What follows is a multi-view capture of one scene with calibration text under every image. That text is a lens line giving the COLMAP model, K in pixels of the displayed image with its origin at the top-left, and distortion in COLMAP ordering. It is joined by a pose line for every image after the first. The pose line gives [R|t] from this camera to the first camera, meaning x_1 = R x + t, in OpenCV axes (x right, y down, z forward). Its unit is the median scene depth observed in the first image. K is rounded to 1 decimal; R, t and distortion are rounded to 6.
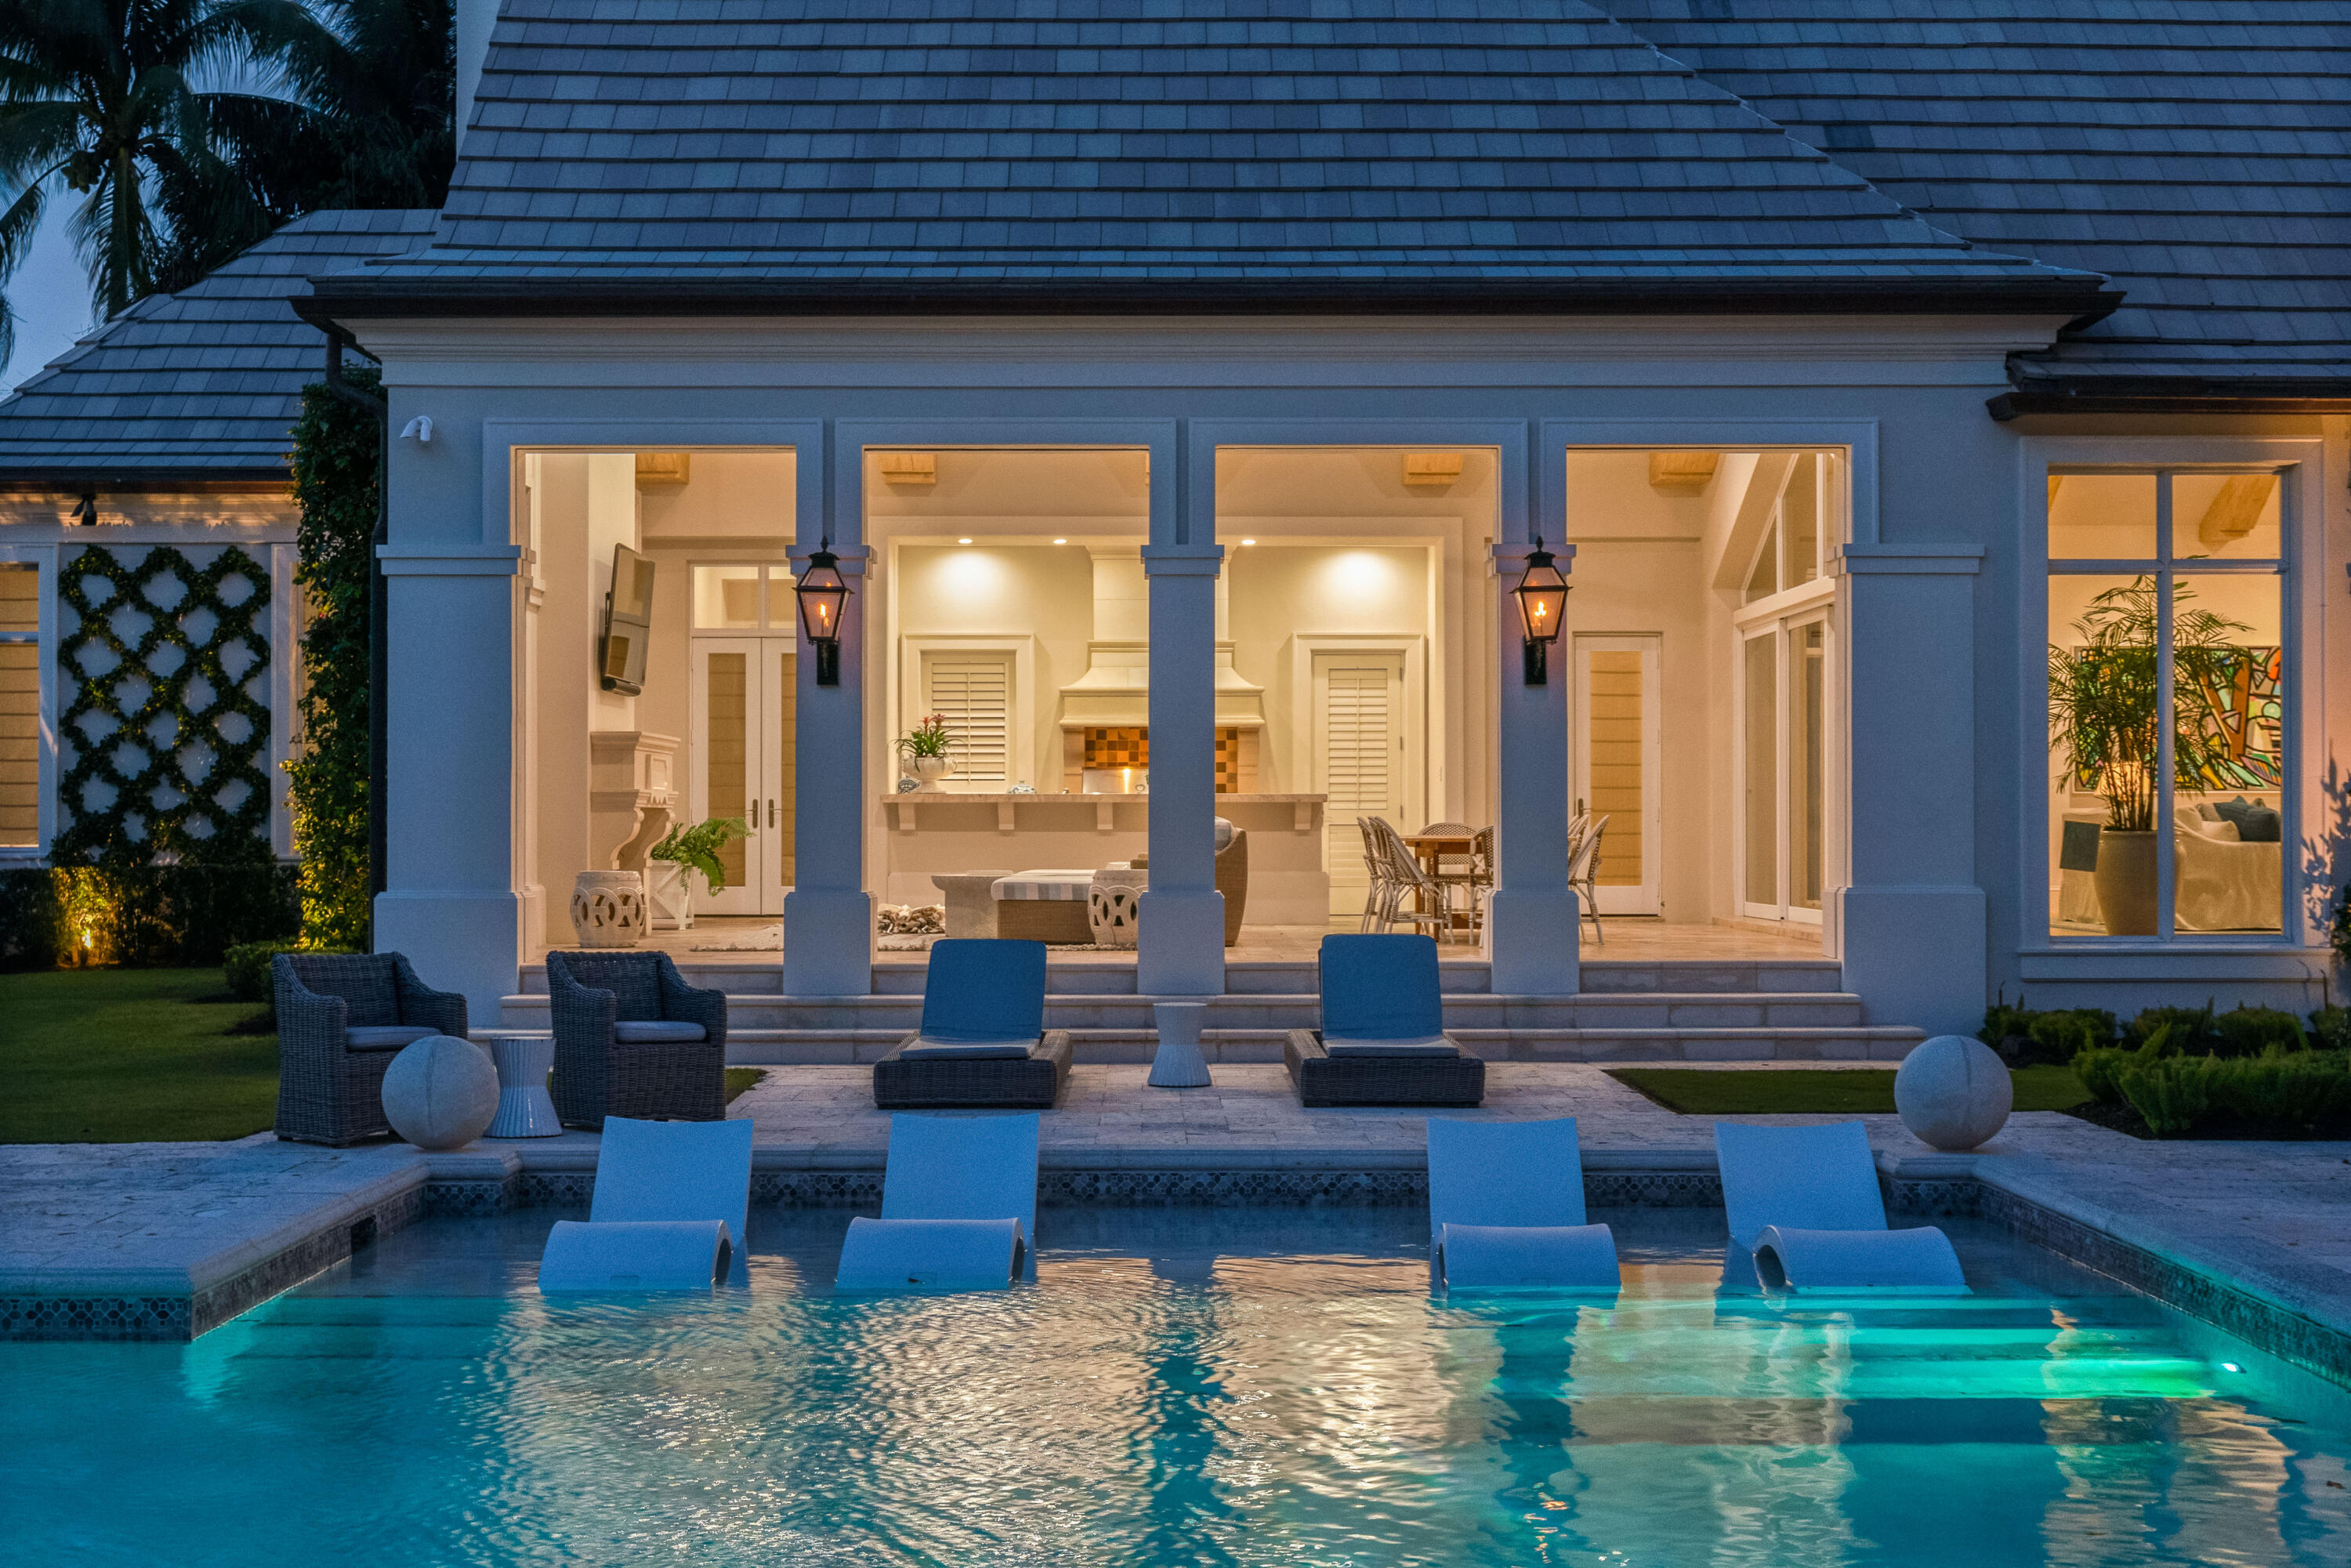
lens RADIAL K [[3293.1, 0, 1175.5], [0, 3293.1, 784.0], [0, 0, 1]] dist [0.012419, 0.016682]
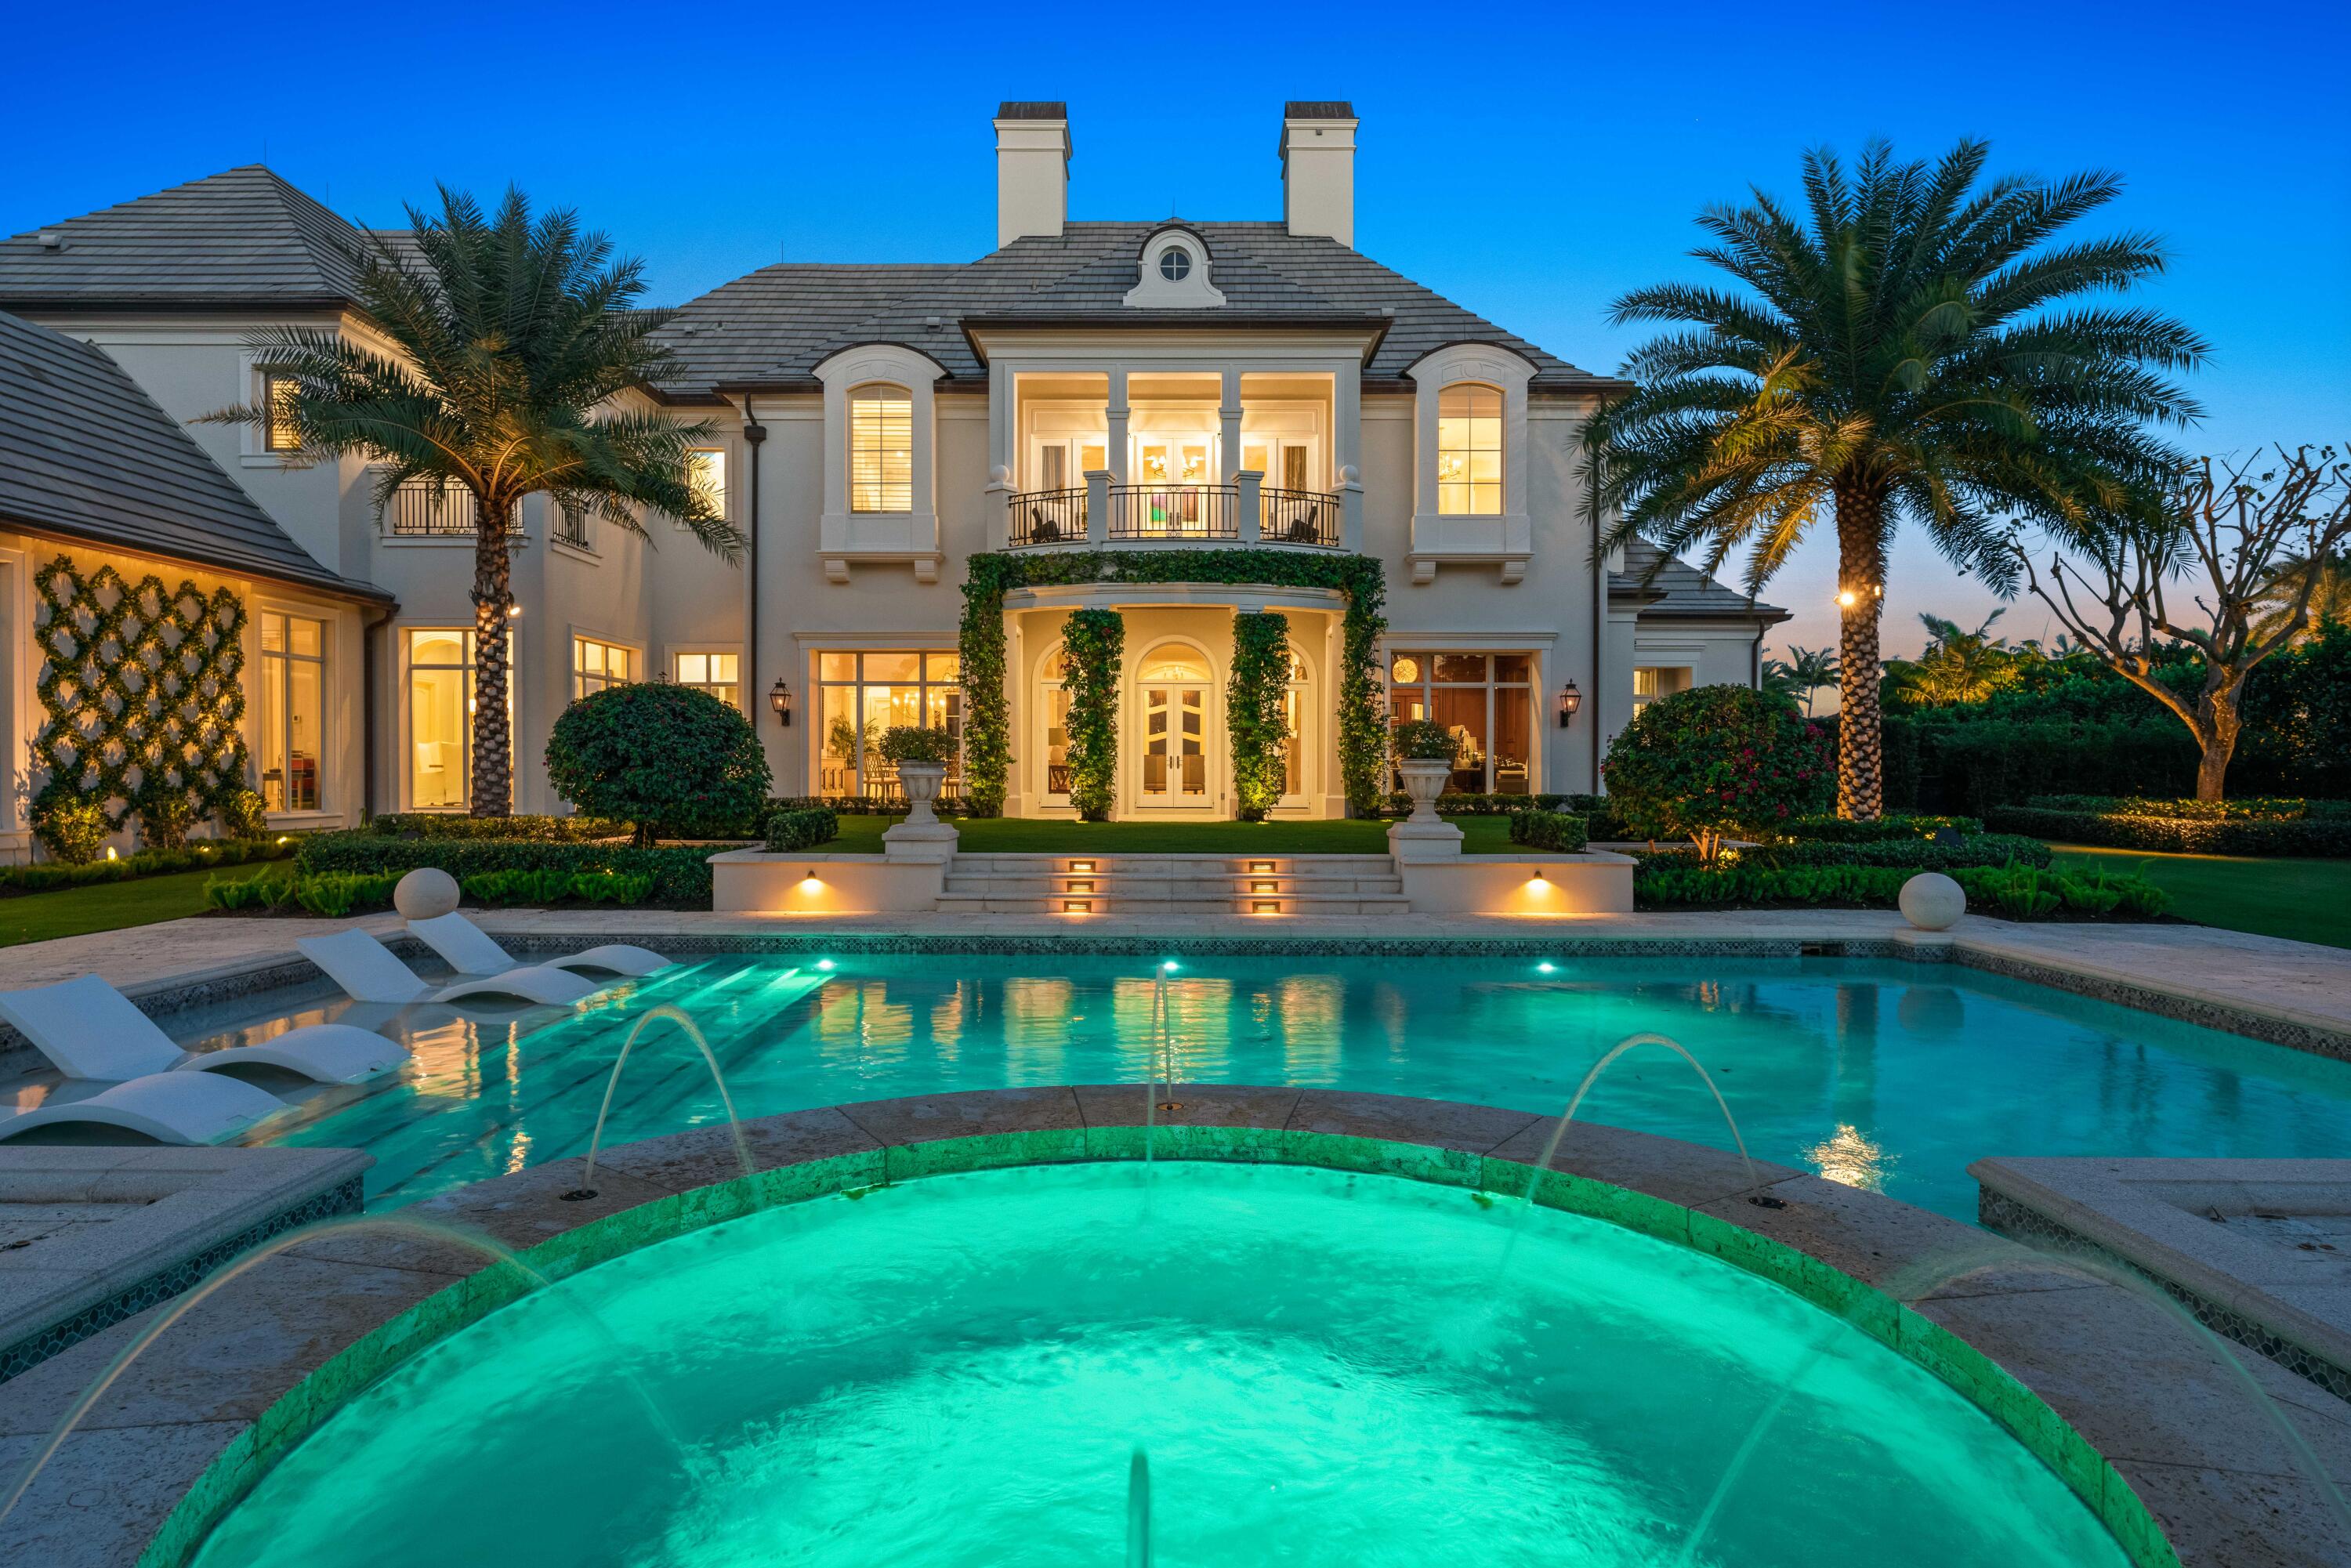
lens RADIAL K [[1310.1, 0, 1175.5], [0, 1310.1, 784.0], [0, 0, 1]] dist [0.002187, 0.000656]
pose [[0.001118, -0.009365, 0.999956, -0.221005], [-0.015204, 0.999840, 0.009381, 0.002590], [-0.999884, -0.015214, 0.000975, 0.124511]]
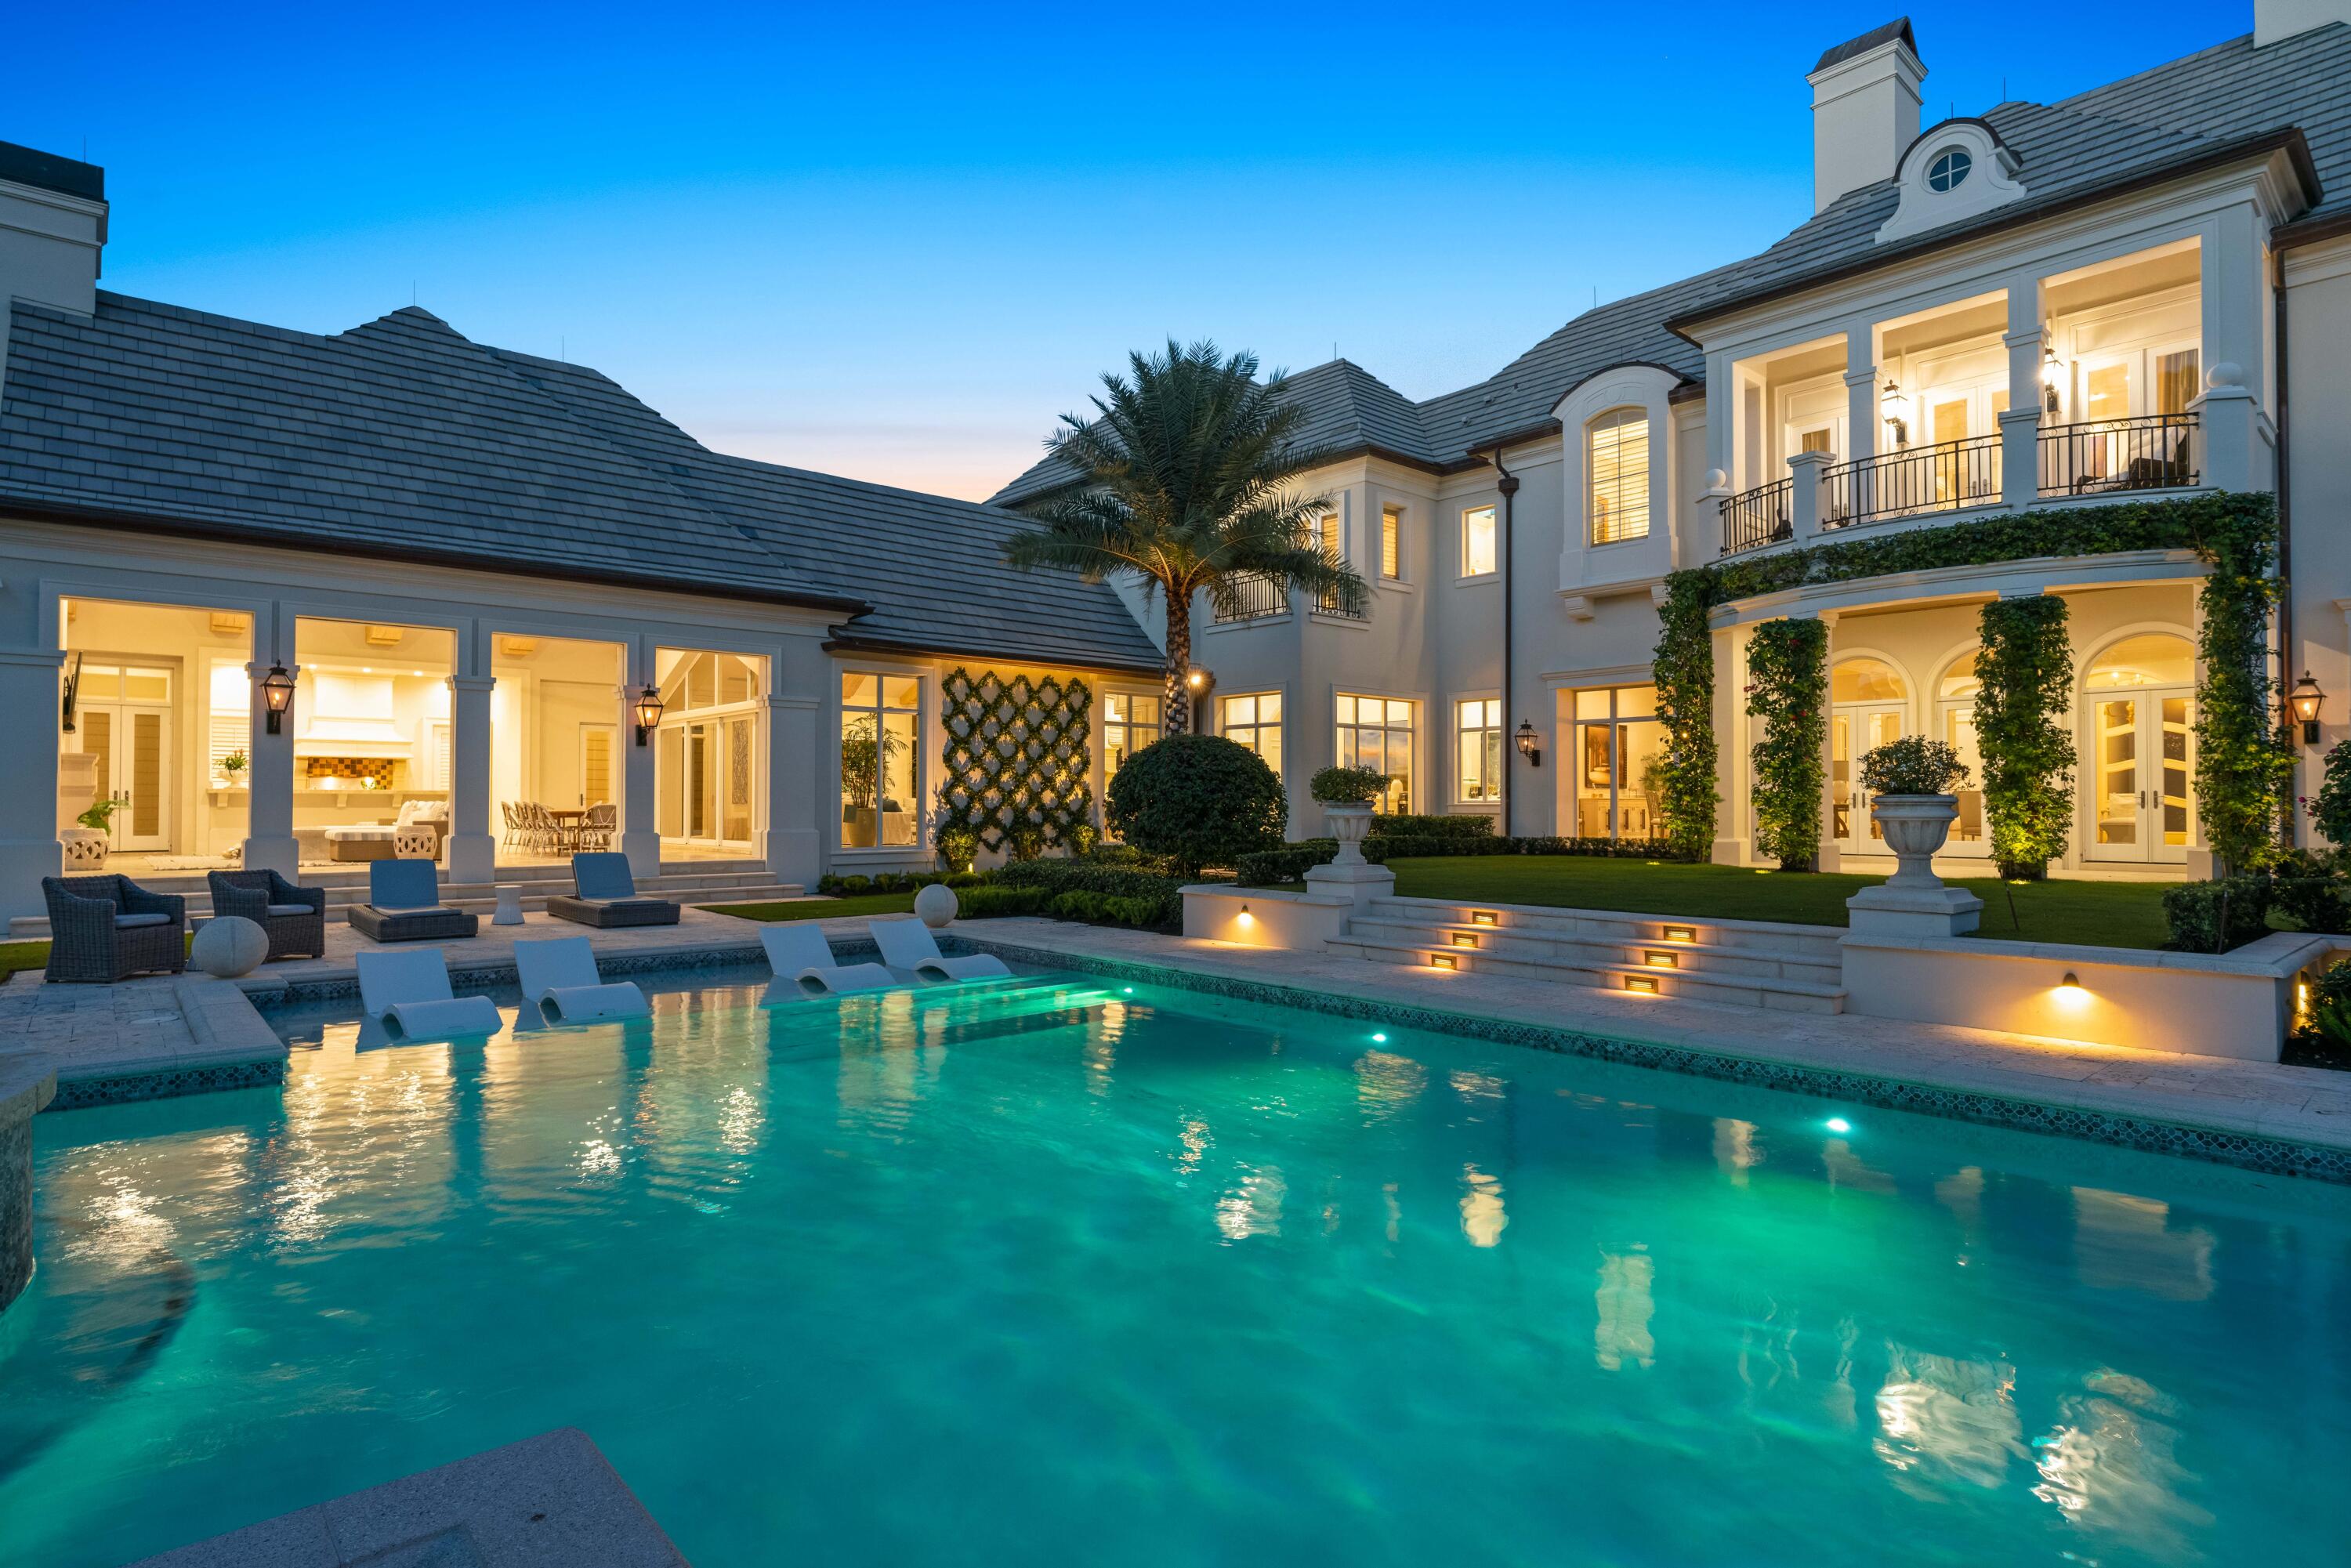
lens RADIAL K [[1247.2, 0, 1175.5], [0, 1247.2, 784.0], [0, 0, 1]] dist [0.003290, 0.001622]
pose [[0.753139, 0.014697, 0.657697, -0.188079], [-0.010963, 0.999892, -0.009790, 0.001679], [-0.657770, 0.000163, 0.753219, 0.073253]]
